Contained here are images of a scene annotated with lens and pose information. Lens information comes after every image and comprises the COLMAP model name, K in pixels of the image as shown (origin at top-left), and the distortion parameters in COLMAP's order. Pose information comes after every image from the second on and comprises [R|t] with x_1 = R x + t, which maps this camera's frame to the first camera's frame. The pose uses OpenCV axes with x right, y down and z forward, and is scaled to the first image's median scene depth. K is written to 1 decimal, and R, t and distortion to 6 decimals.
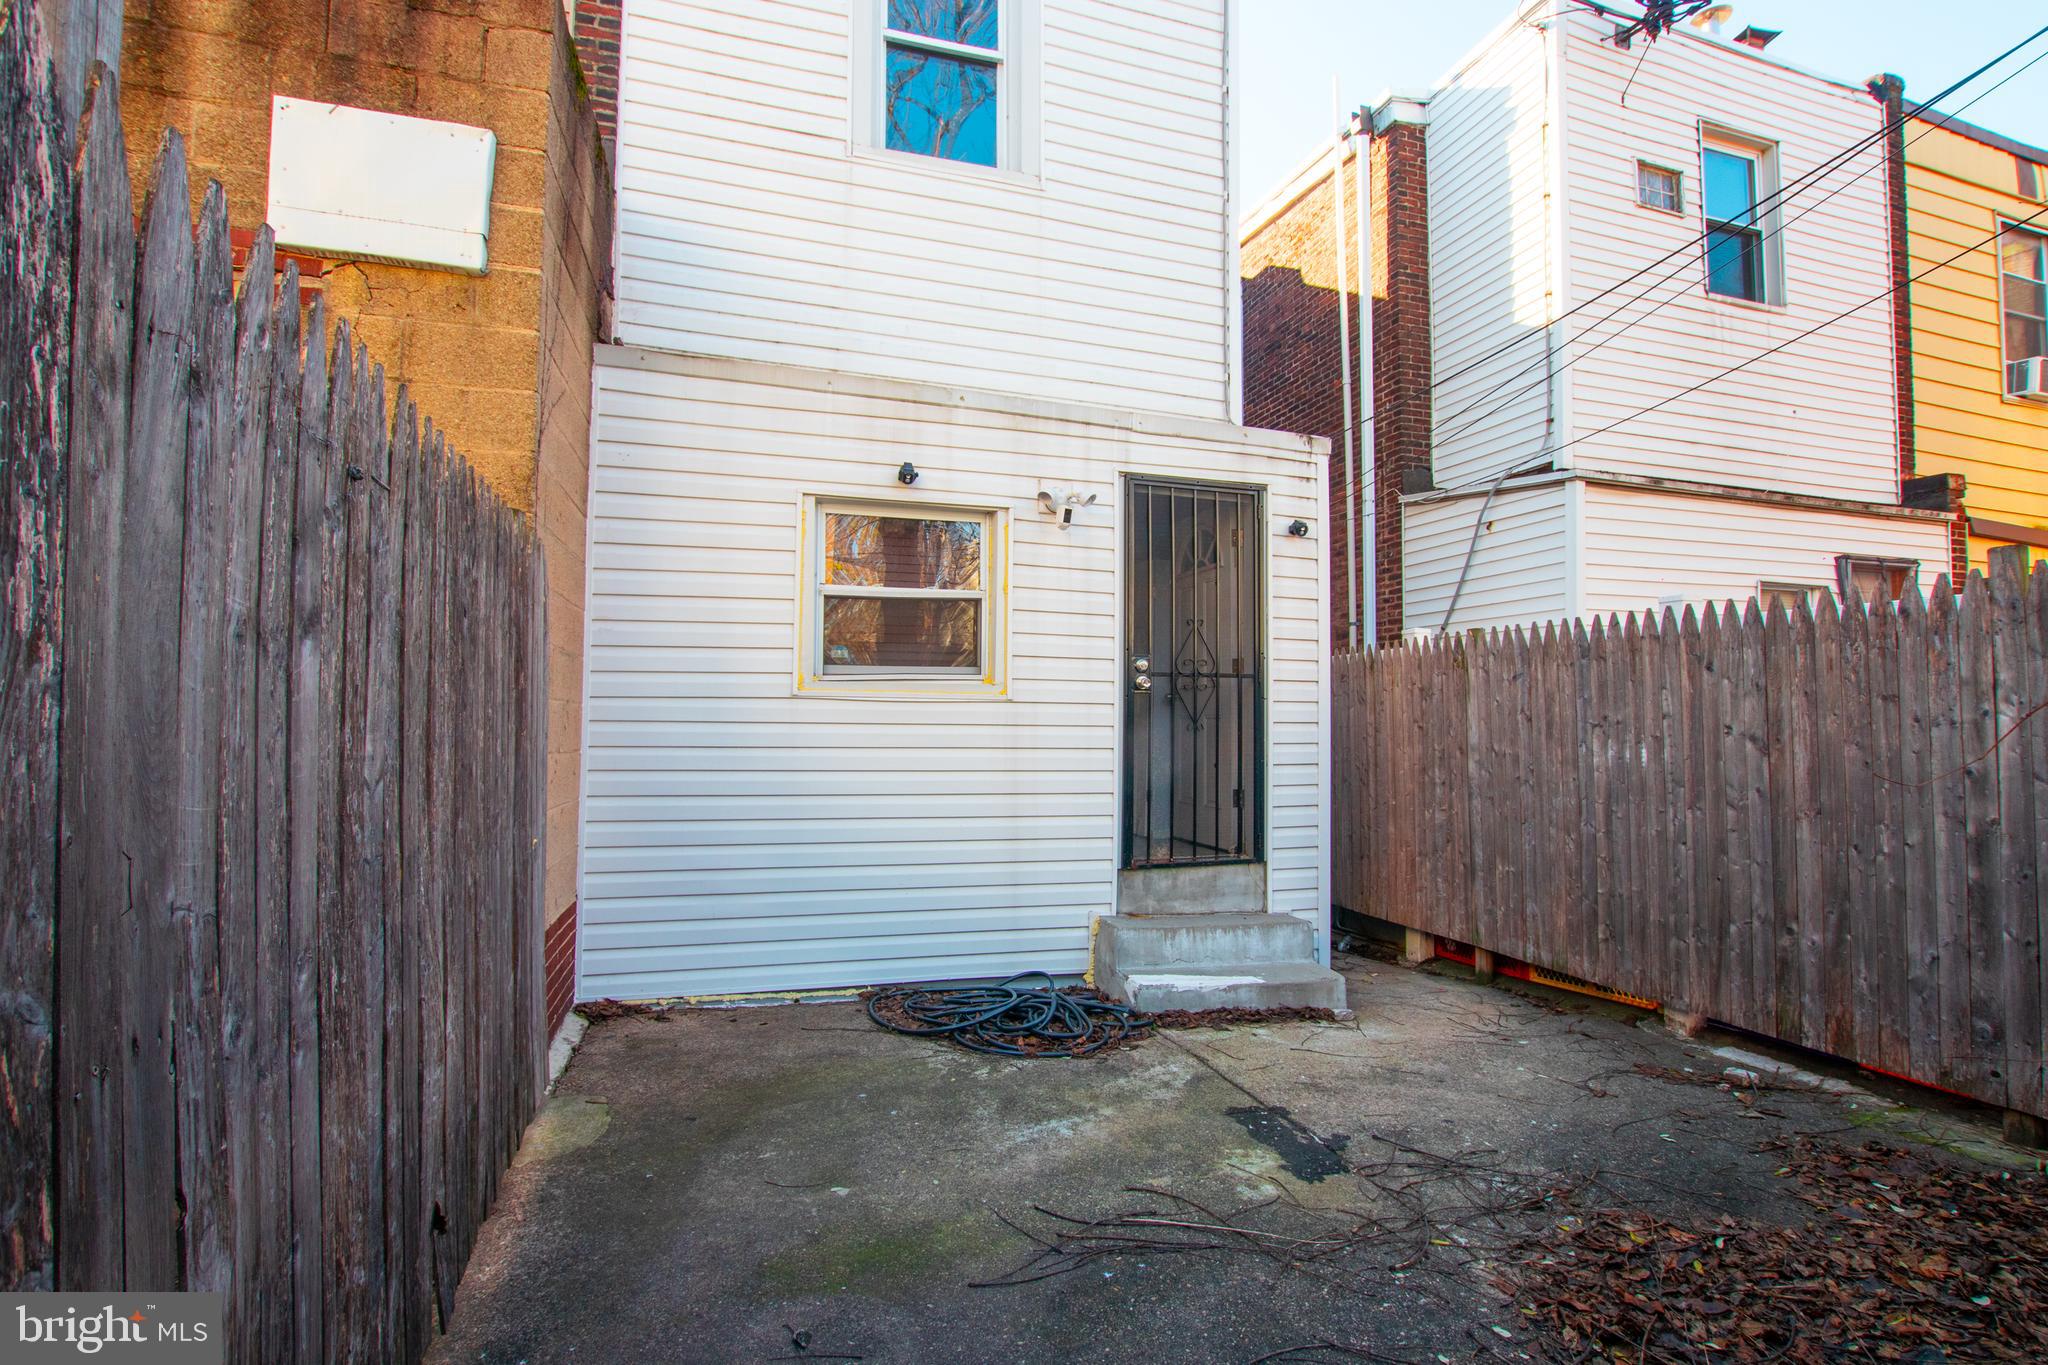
lens RADIAL K [[946.8, 0, 1037.4], [0, 946.8, 700.2], [0, 0, 1]] dist [-0.038316, 0.007566]
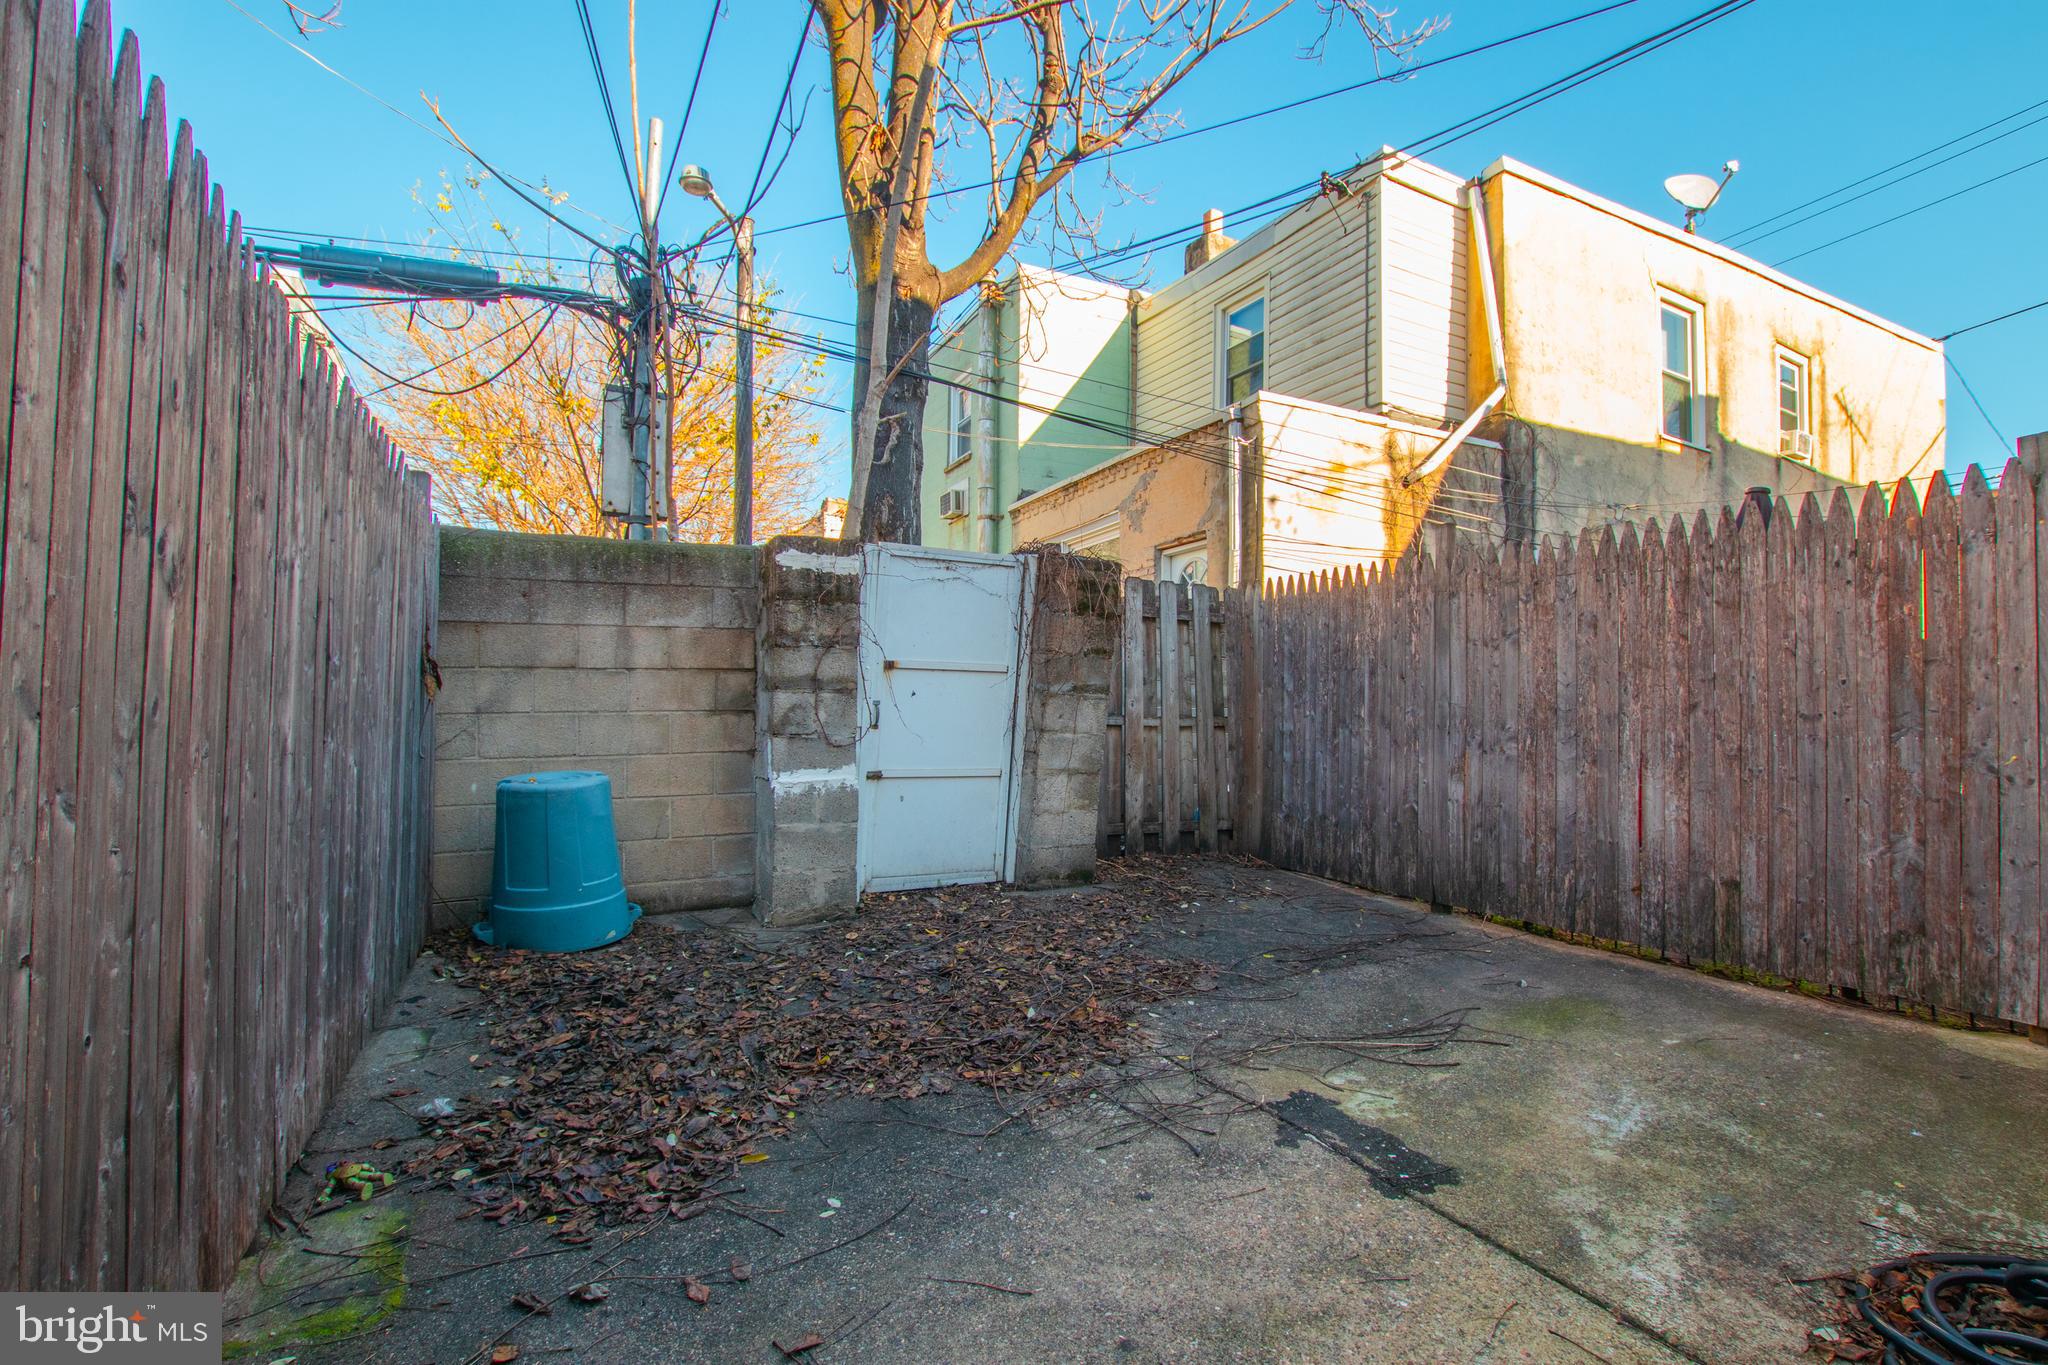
lens RADIAL K [[946.8, 0, 1037.4], [0, 946.8, 700.2], [0, 0, 1]] dist [-0.038316, 0.007566]
pose [[-0.983789, -0.017210, -0.178500, 0.666026], [-0.010732, 0.999250, -0.037192, 0.130324], [0.179006, -0.034674, -0.983237, 1.721886]]
